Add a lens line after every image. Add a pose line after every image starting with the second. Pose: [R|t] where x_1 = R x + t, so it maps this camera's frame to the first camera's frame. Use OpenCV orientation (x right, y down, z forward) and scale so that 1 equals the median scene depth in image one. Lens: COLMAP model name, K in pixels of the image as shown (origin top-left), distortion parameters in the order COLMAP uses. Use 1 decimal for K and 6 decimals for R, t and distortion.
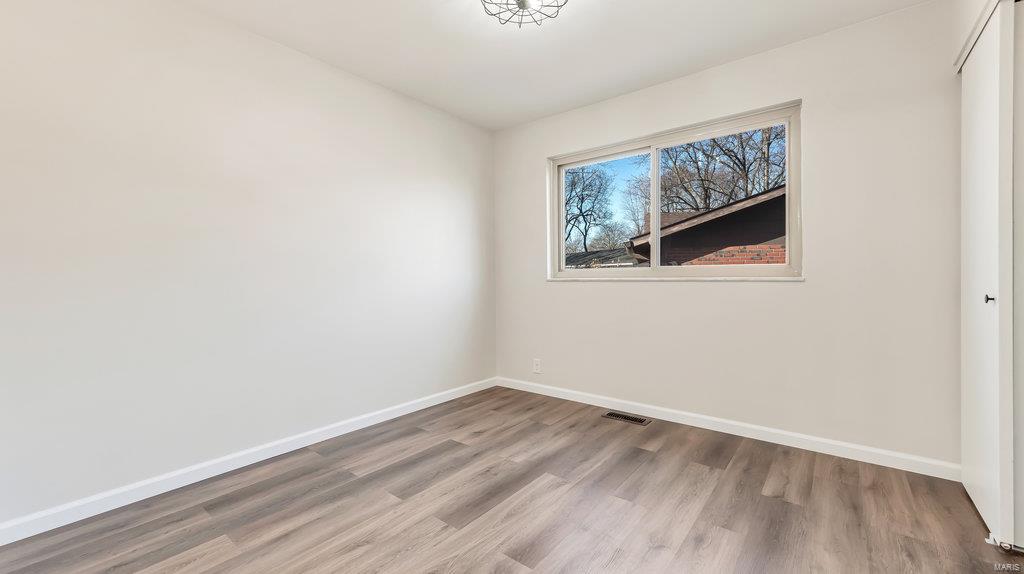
lens RADIAL K [[408.0, 0, 513.2], [0, 408.0, 281.6], [0, 0, 1]] dist [0.001549, 0.000015]
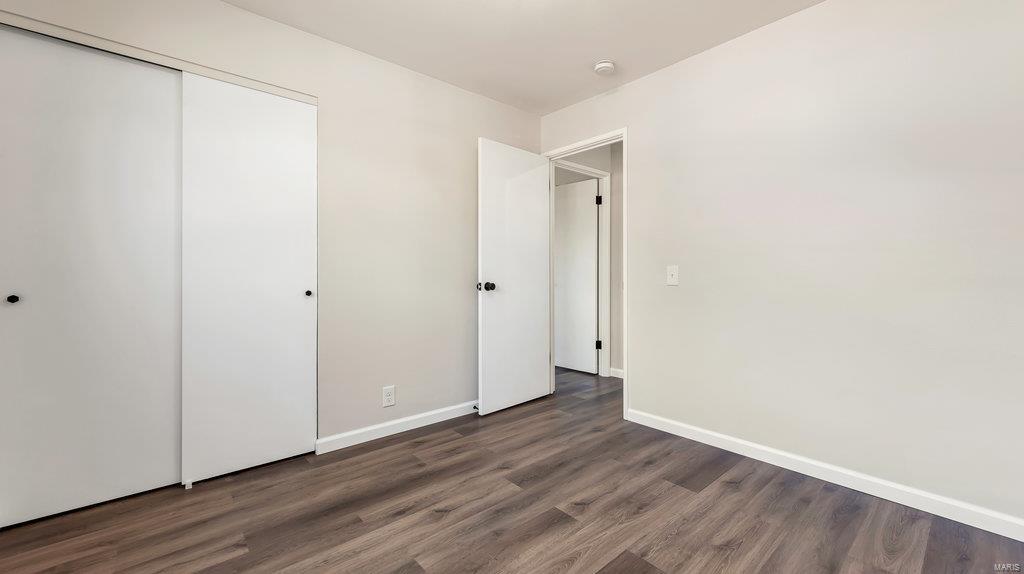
lens RADIAL K [[408.0, 0, 513.2], [0, 408.0, 281.6], [0, 0, 1]] dist [0.001549, 0.000015]
pose [[-0.984694, 0.005396, 0.174208, -0.043931], [0.008544, 0.999813, 0.017322, -0.014324], [-0.174082, 0.018546, -0.984556, 1.922304]]
